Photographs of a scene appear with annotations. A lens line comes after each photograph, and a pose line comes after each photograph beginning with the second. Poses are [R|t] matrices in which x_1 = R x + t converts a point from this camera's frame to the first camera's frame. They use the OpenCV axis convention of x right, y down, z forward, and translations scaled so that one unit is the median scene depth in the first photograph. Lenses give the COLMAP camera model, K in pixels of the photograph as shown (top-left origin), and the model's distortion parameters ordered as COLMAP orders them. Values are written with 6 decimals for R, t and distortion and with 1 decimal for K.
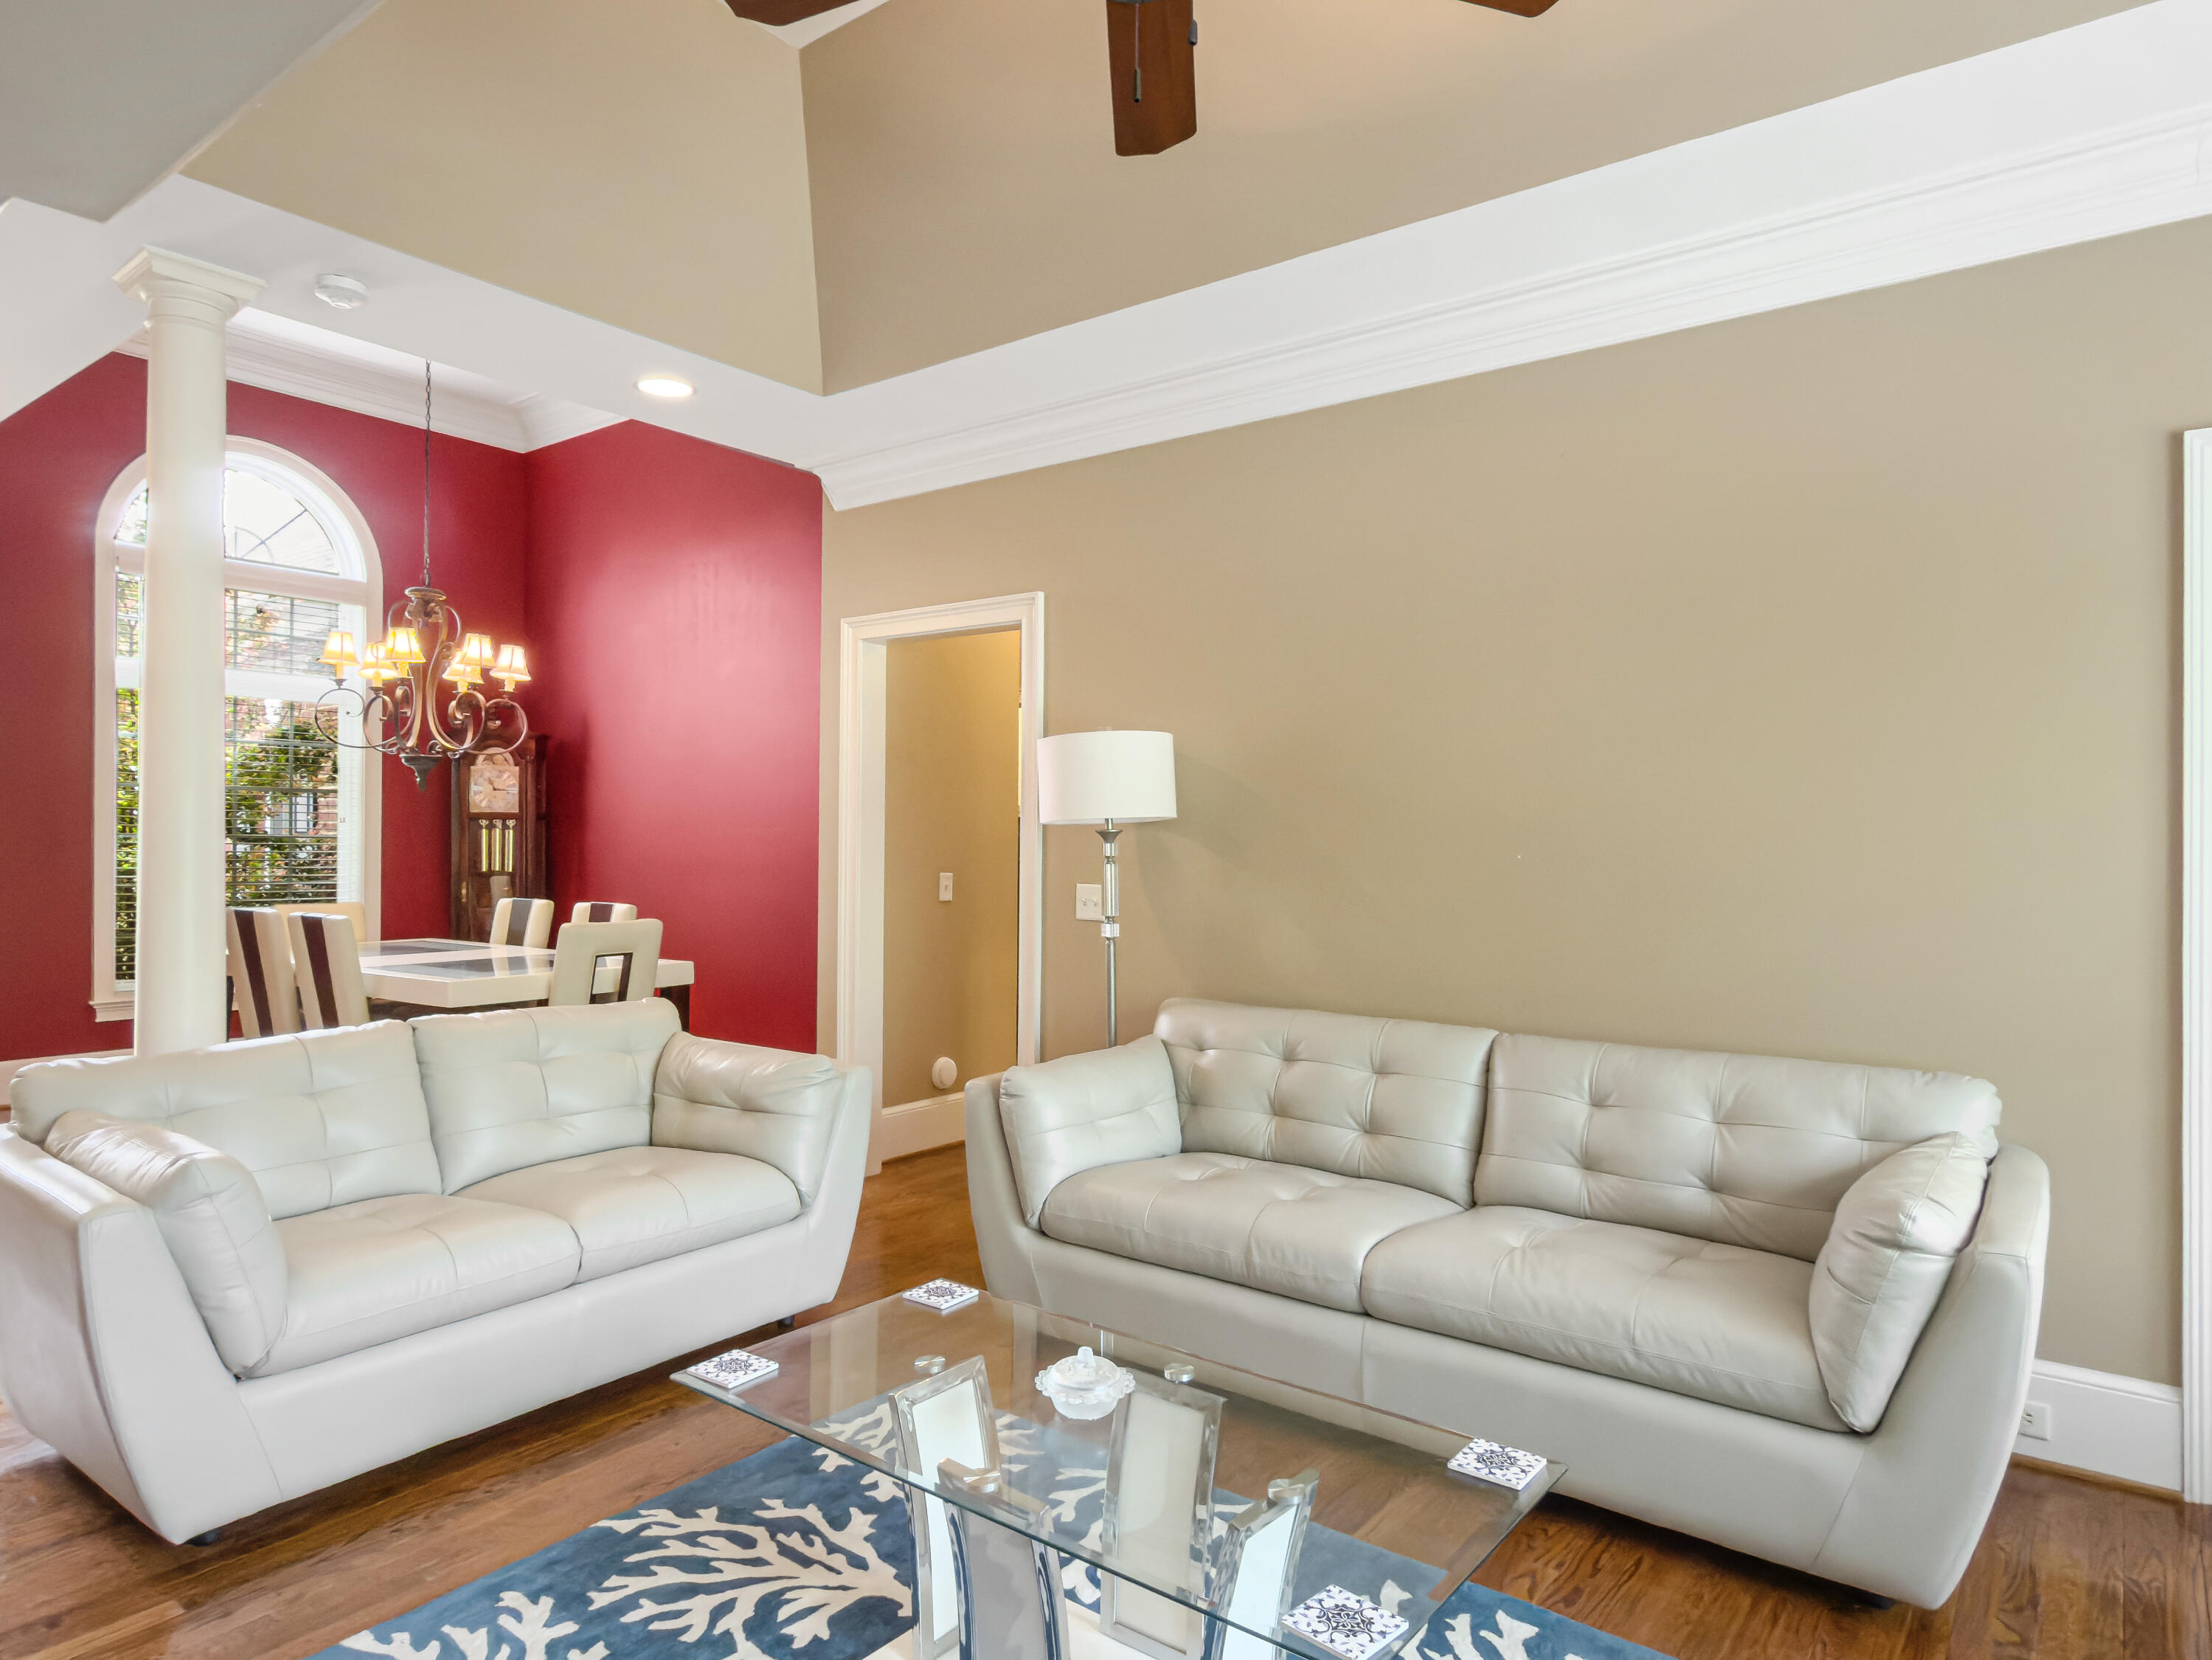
lens RADIAL K [[1313.4, 0, 1115.4], [0, 1313.4, 821.1], [0, 0, 1]] dist [0.001307, 0.000098]
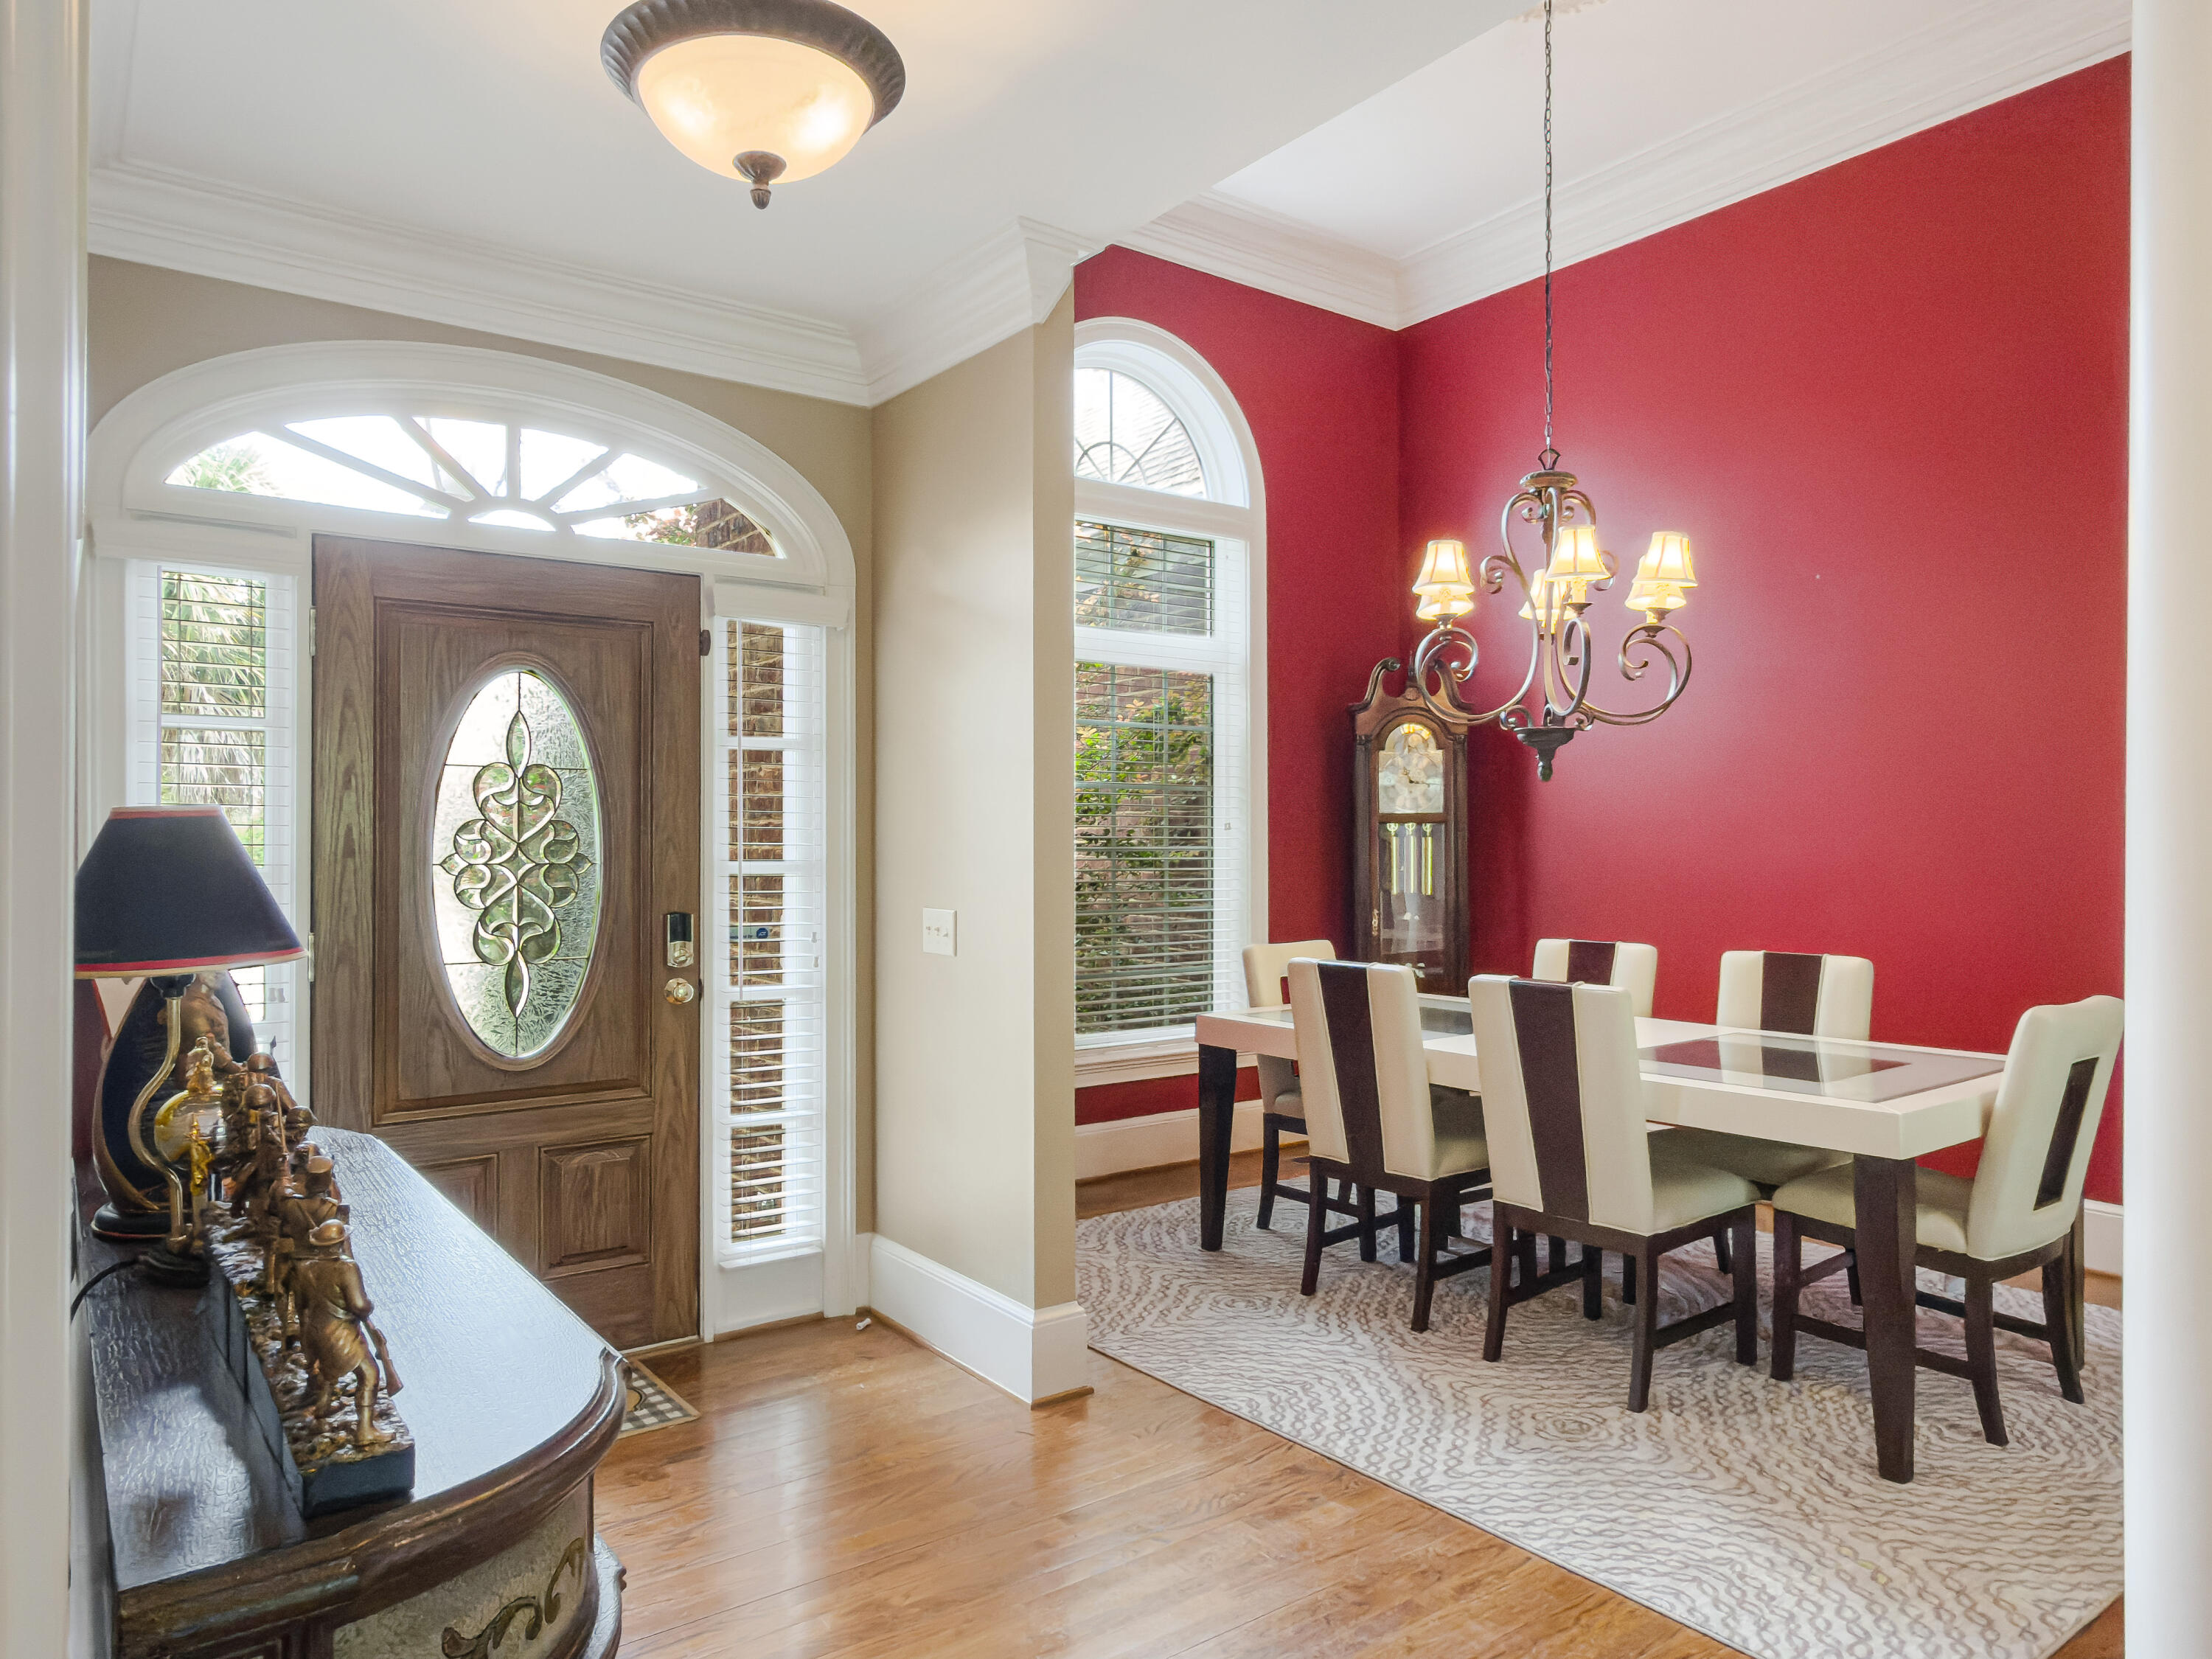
lens RADIAL K [[1413.4, 0, 1102.7], [0, 1413.4, 834.7], [0, 0, 1]] dist [0.006957, 0.001928]
pose [[0.952286, -0.002680, -0.305196, -0.398992], [0.006419, 0.999916, 0.011248, -0.005147], [0.305140, -0.012671, 0.952223, 0.199917]]
